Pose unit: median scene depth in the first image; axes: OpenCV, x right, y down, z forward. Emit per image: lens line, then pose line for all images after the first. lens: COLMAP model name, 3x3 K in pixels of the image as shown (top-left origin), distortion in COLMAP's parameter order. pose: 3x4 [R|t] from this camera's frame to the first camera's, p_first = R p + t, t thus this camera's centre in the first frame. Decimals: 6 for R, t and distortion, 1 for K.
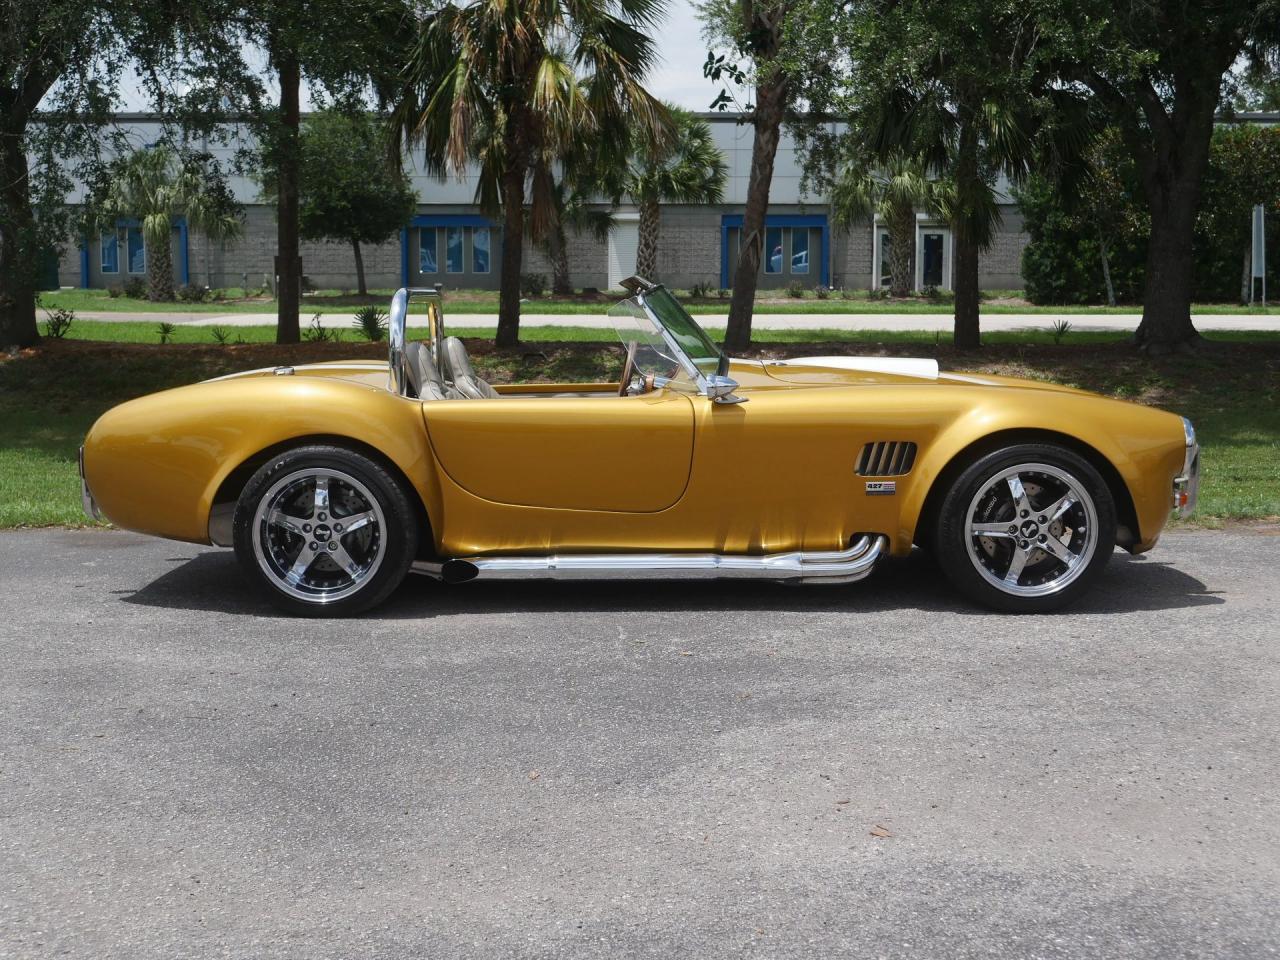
lens RADIAL K [[1859.2, 0, 637.3], [0, 1859.2, 480.3], [0, 0, 1]] dist [0.009090, -0.038587]
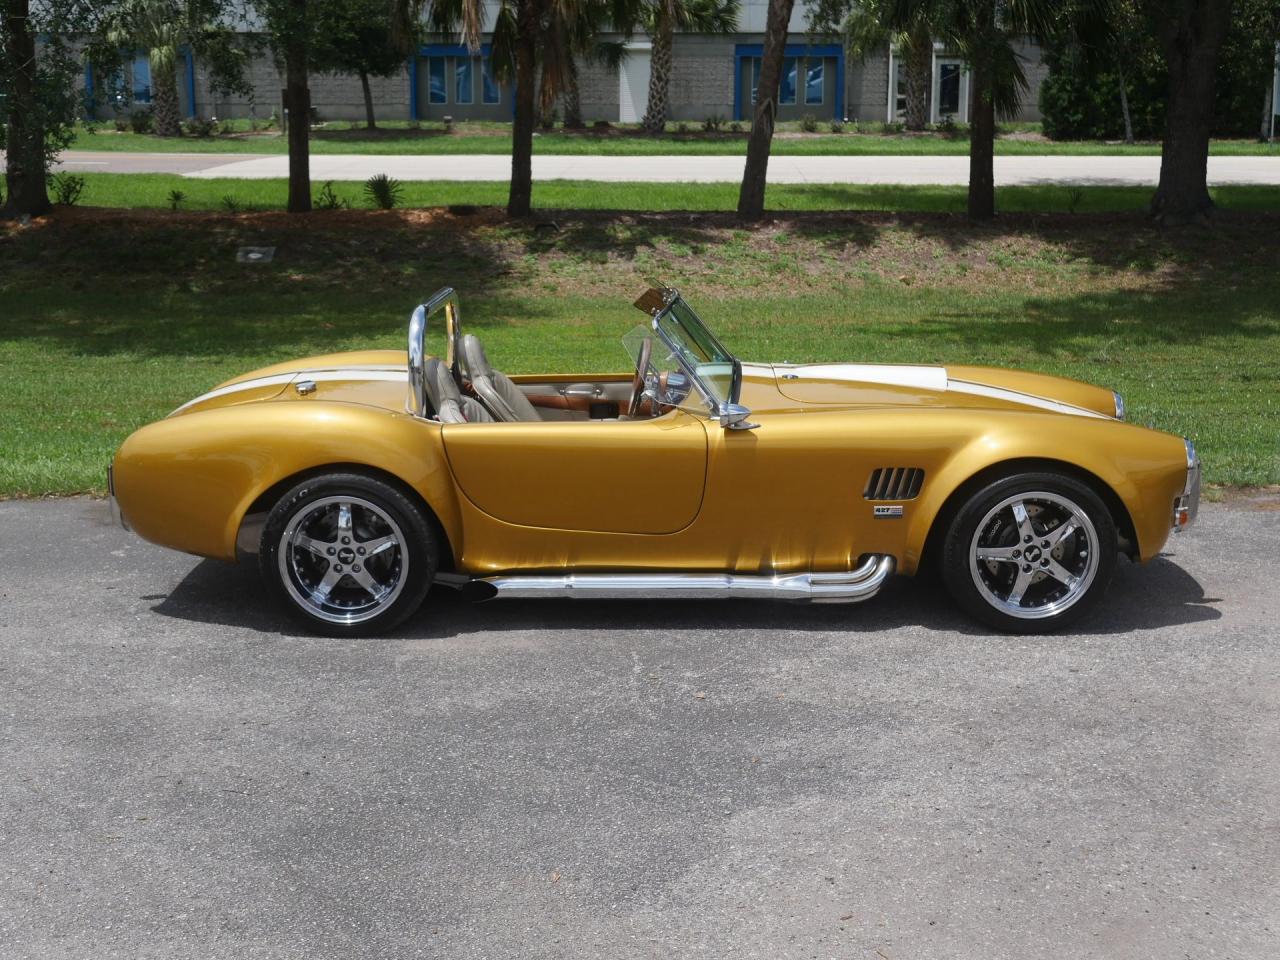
lens RADIAL K [[1859.2, 0, 637.3], [0, 1859.2, 480.3], [0, 0, 1]] dist [0.009090, -0.038587]
pose [[0.999981, 0.002161, -0.005763, -0.001947], [-0.001579, 0.995066, 0.099201, -0.114291], [0.005949, -0.099190, 0.995051, -0.021166]]
